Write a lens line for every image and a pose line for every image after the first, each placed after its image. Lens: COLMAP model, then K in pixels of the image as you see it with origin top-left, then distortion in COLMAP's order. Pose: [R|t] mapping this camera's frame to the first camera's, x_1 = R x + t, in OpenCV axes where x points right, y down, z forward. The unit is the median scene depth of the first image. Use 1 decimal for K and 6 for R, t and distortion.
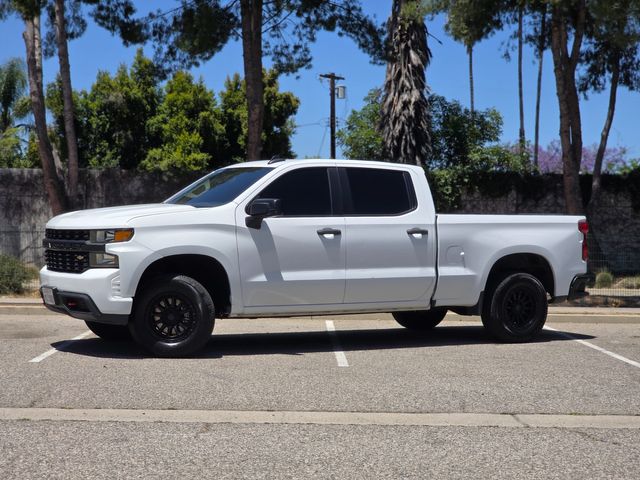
lens RADIAL K [[1223.7, 0, 316.9], [0, 1223.7, 263.7], [0, 0, 1]] dist [-0.006389, 0.154341]
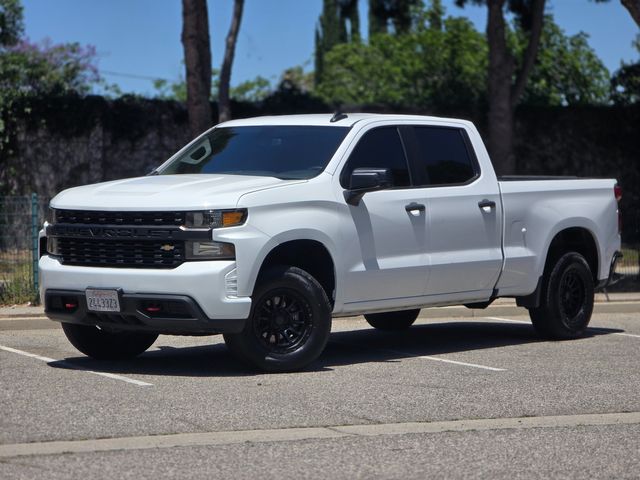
lens RADIAL K [[2126.2, 0, 320.0], [0, 2126.2, 240.0], [0, 0, 1]] dist [0.251893, -0.785402]
pose [[0.921394, -0.026267, 0.387741, -0.165525], [0.025935, 0.999645, 0.006090, -0.004147], [-0.387764, 0.004445, 0.921748, -0.070237]]
